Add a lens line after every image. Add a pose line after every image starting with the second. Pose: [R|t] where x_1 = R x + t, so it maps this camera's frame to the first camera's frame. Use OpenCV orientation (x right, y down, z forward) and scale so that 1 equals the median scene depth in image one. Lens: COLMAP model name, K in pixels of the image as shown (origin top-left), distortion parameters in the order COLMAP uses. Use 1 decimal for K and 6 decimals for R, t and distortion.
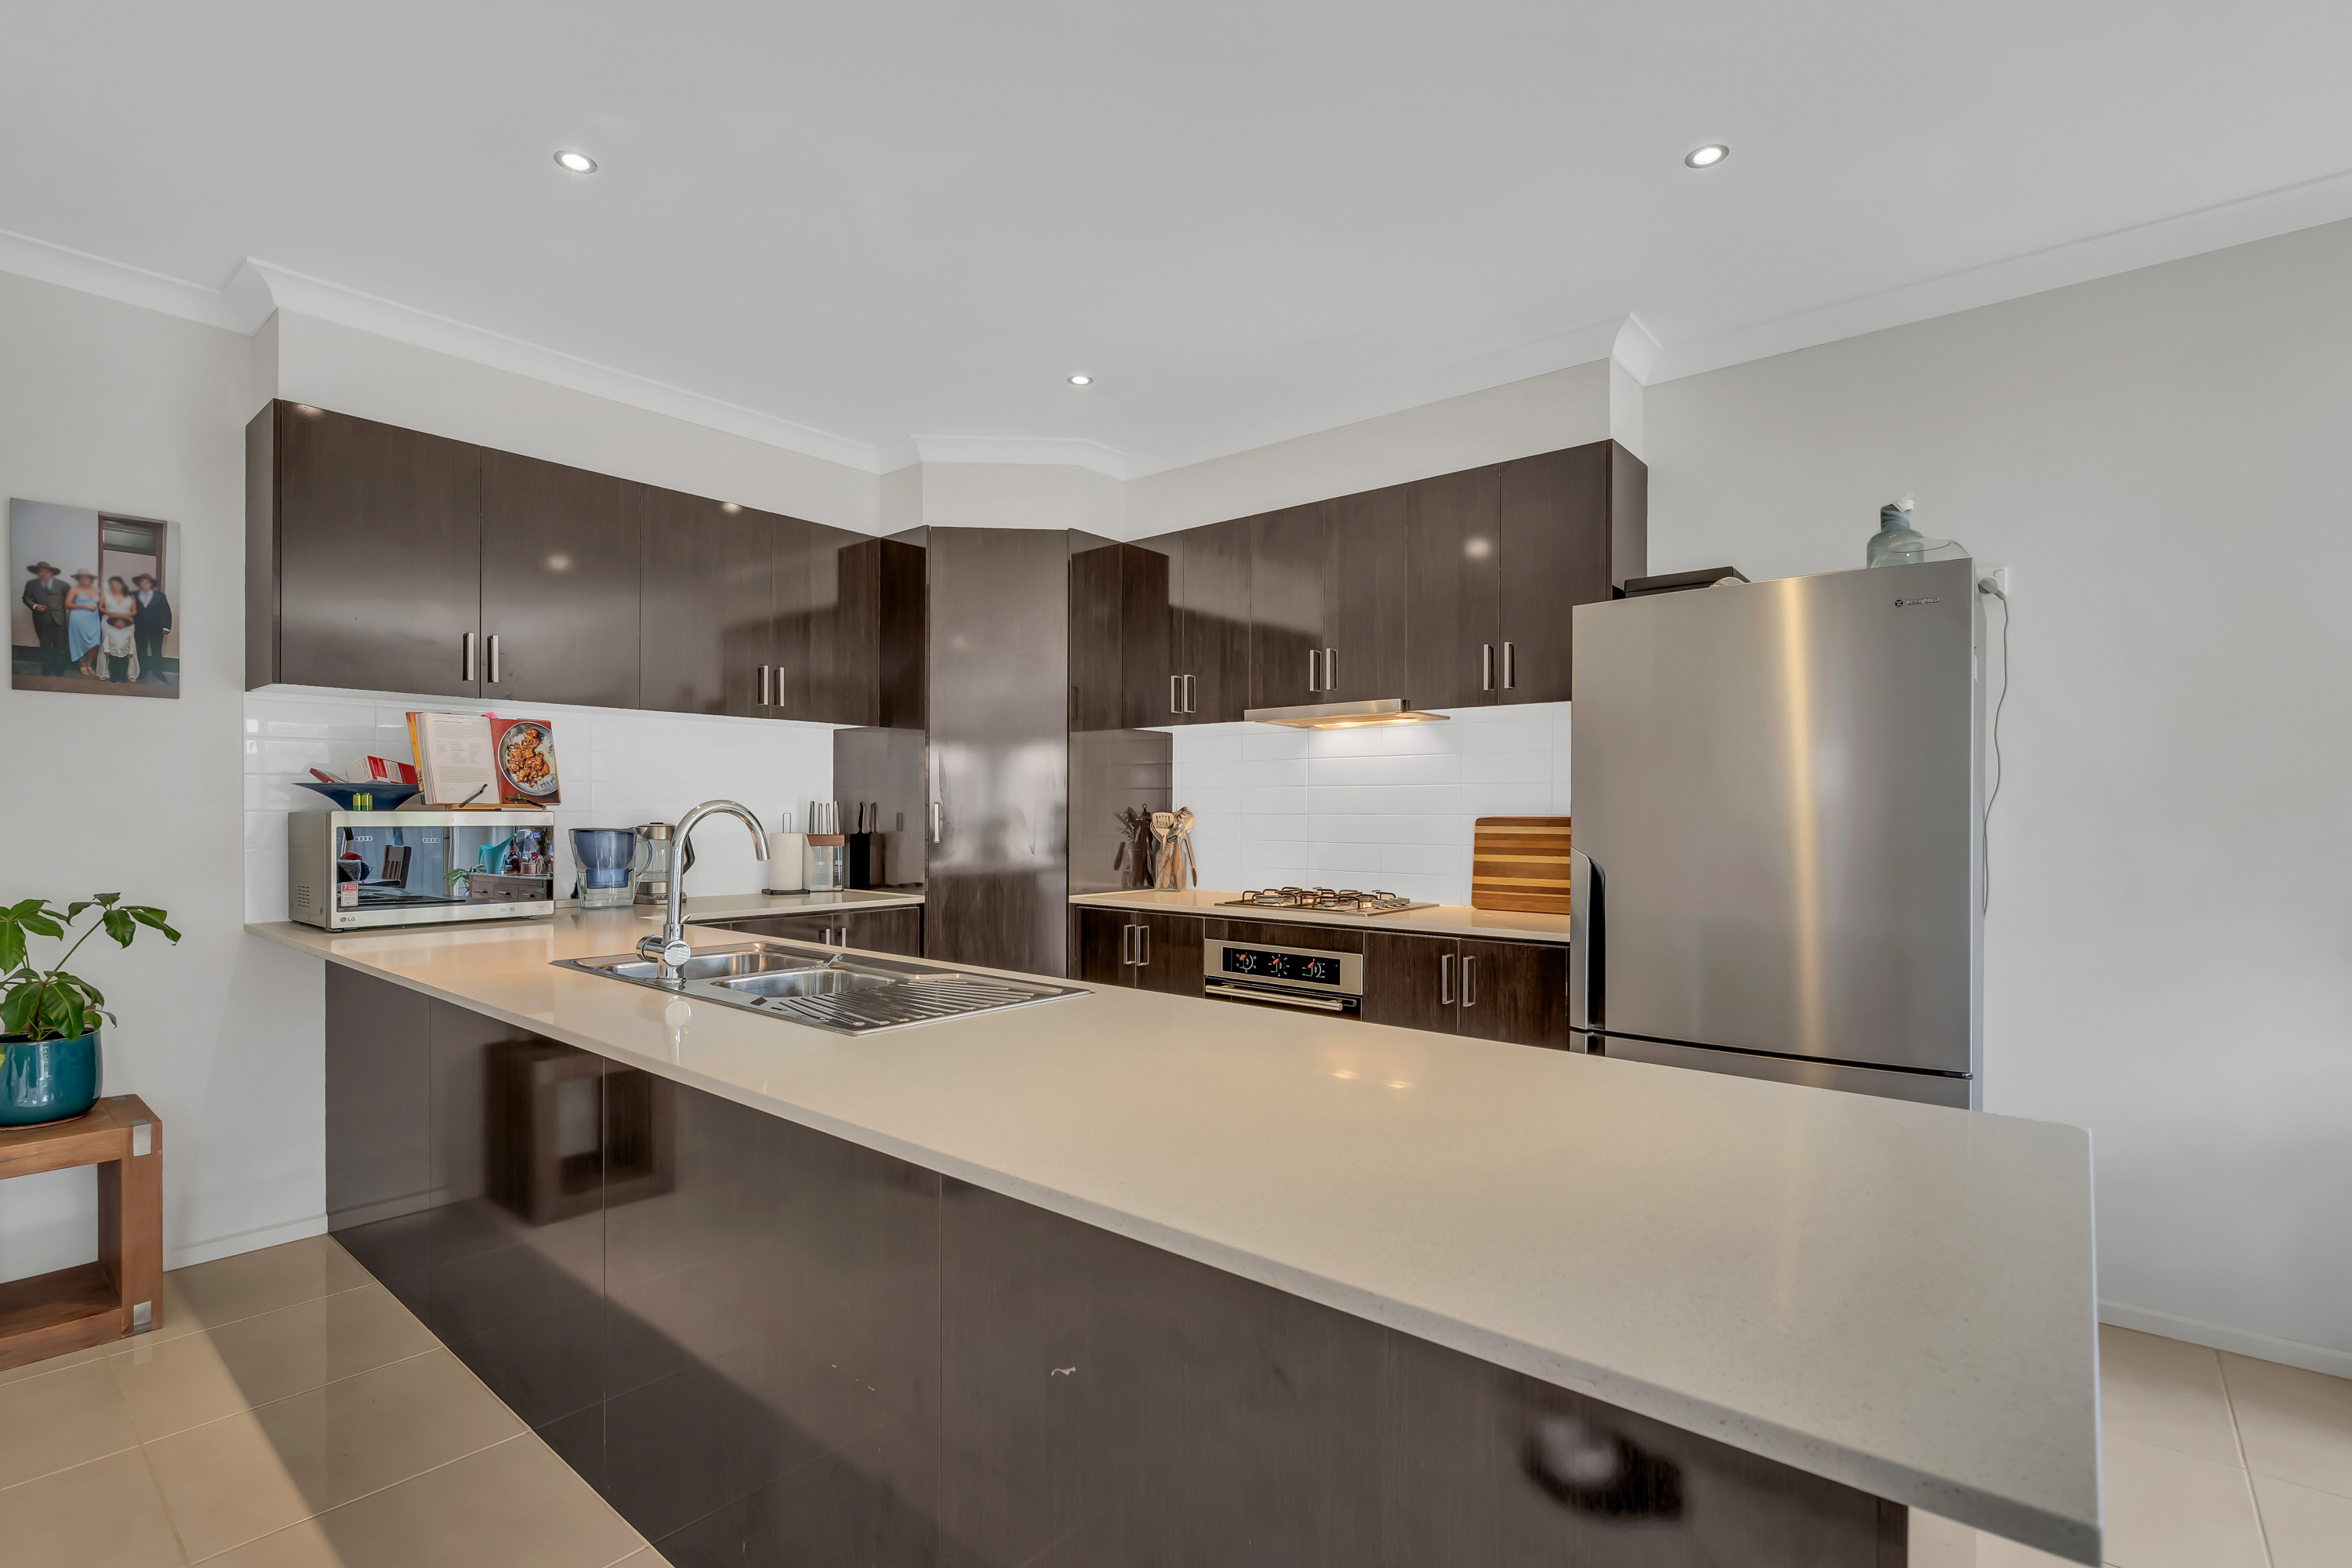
lens RADIAL K [[1079.2, 0, 1171.2], [0, 1079.2, 803.1], [0, 0, 1]] dist [0.000277, 0.000157]
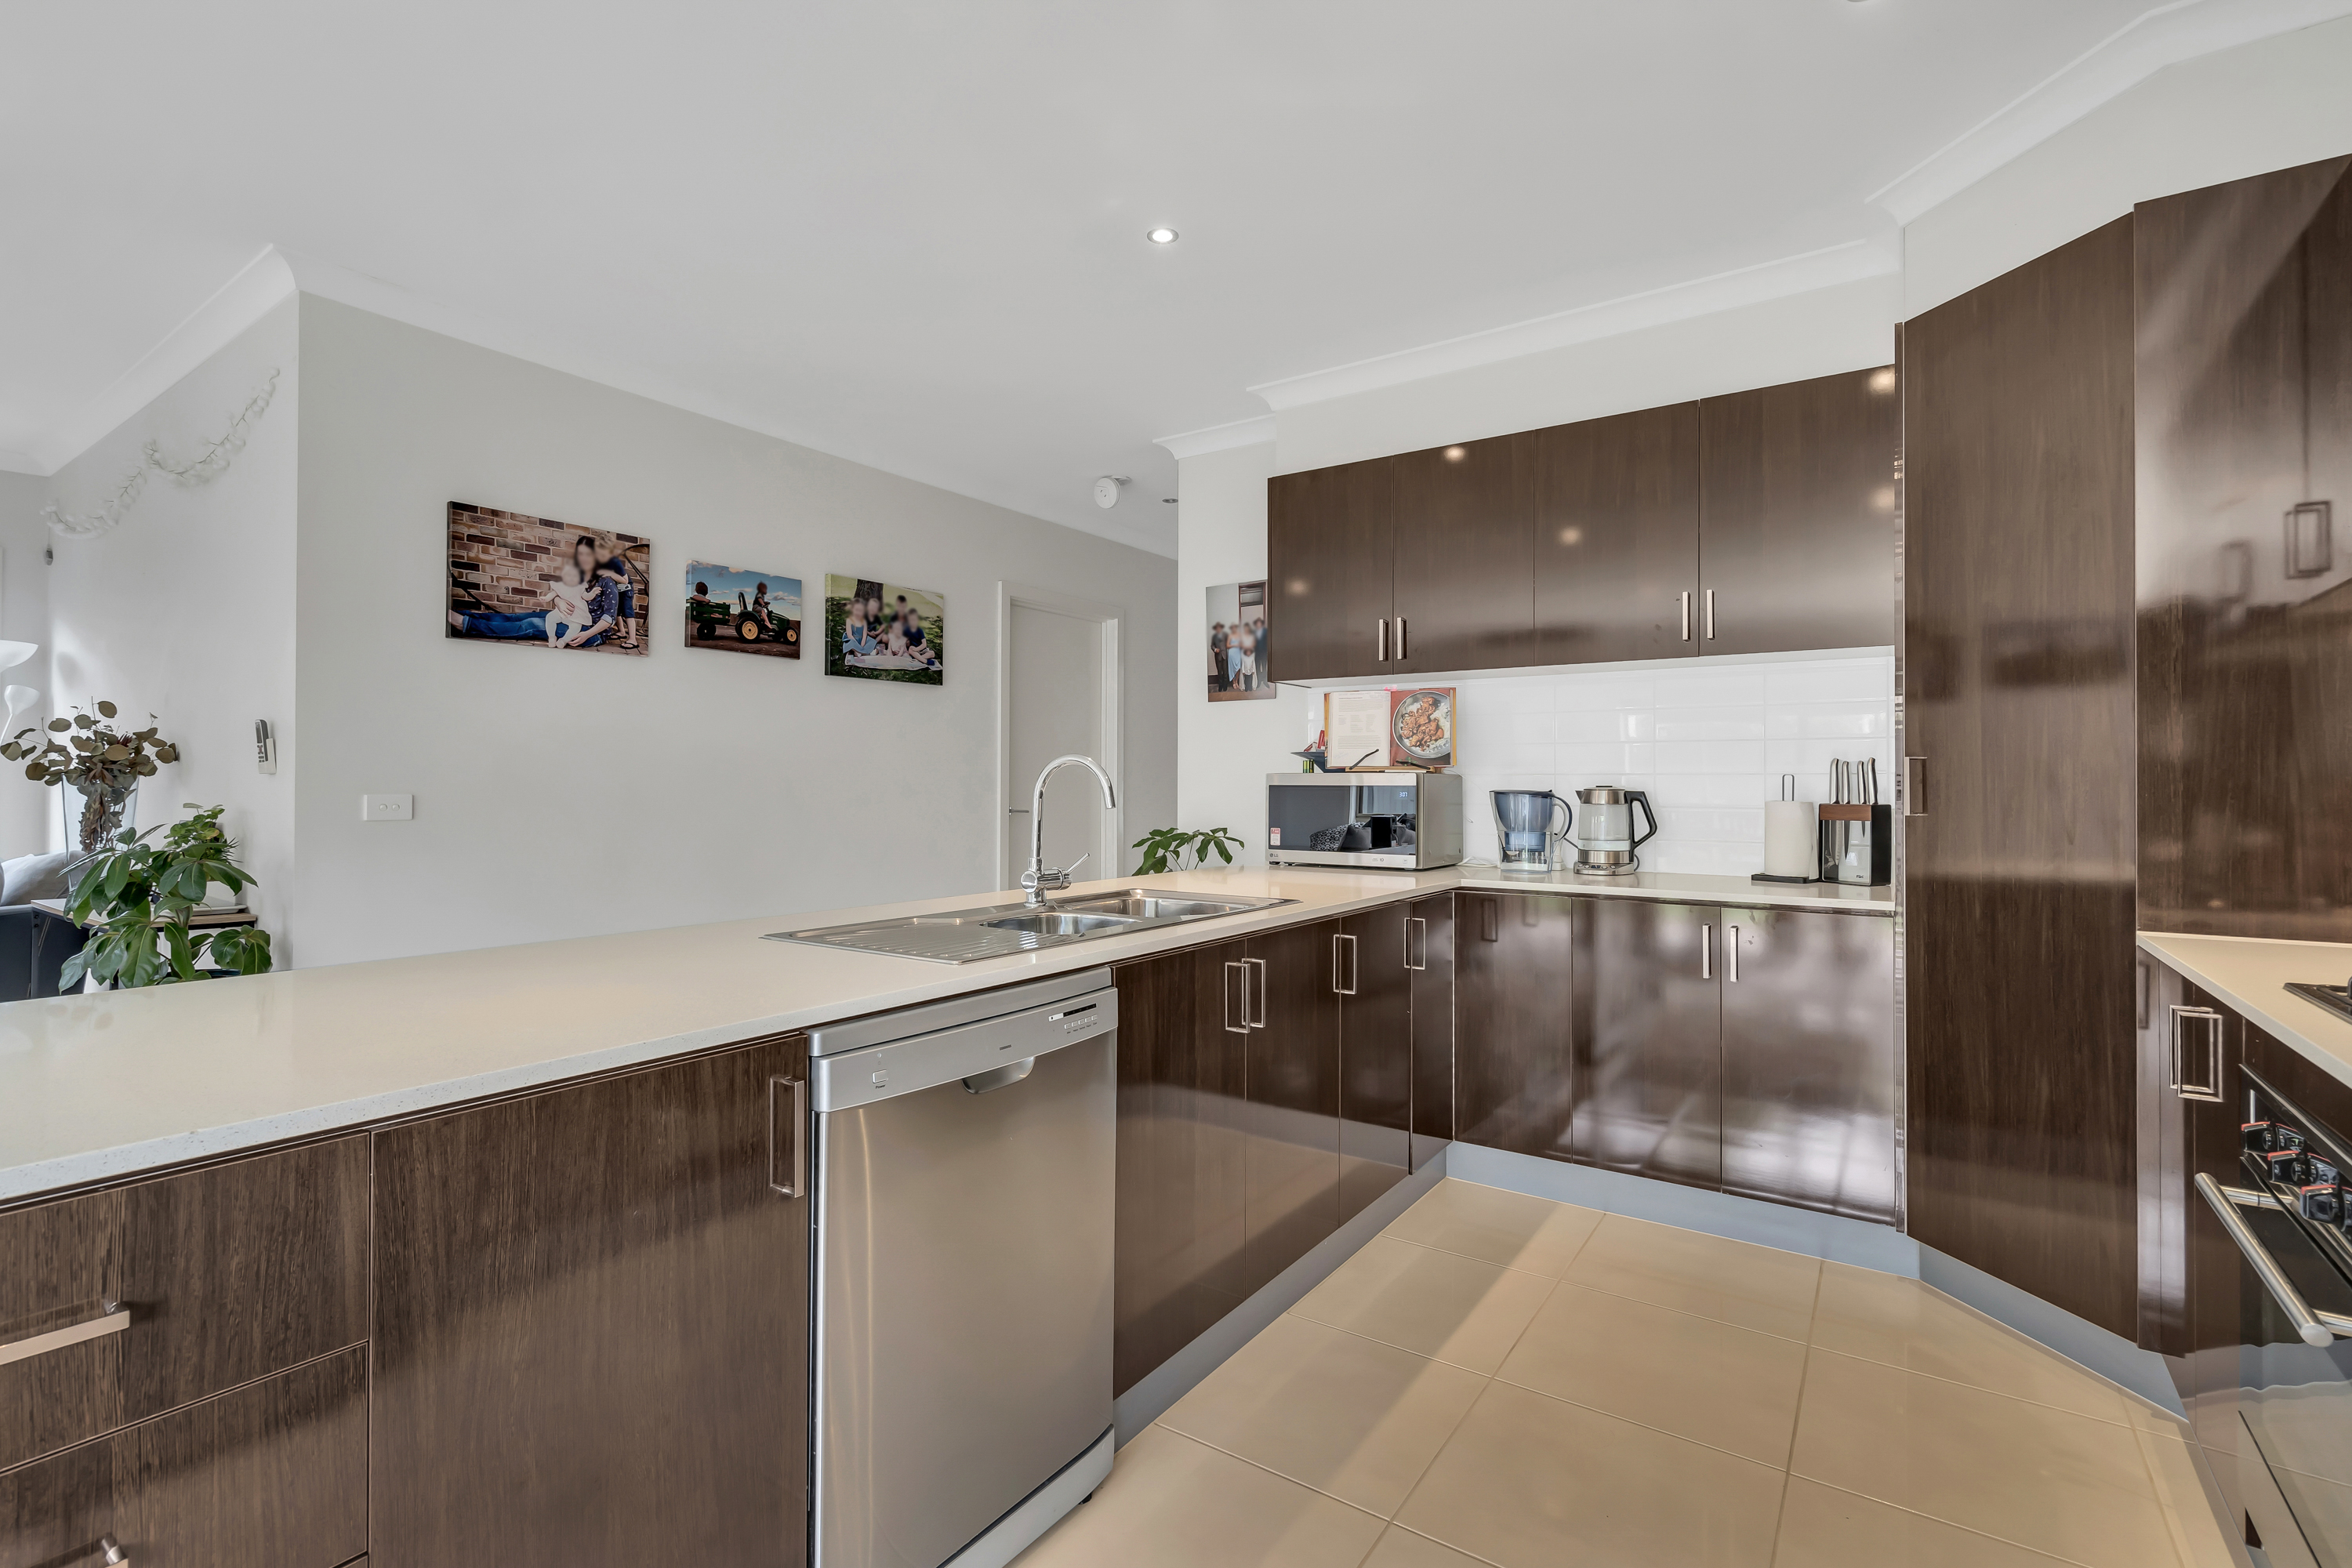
lens RADIAL K [[1079.2, 0, 1171.8], [0, 1079.2, 777.8], [0, 0, 1]] dist [0.000277, 0.000157]
pose [[0.097328, -0.011102, -0.995190, 0.497820], [0.004797, 0.999931, -0.010686, 0.024547], [0.995241, -0.003734, 0.097375, 0.688790]]
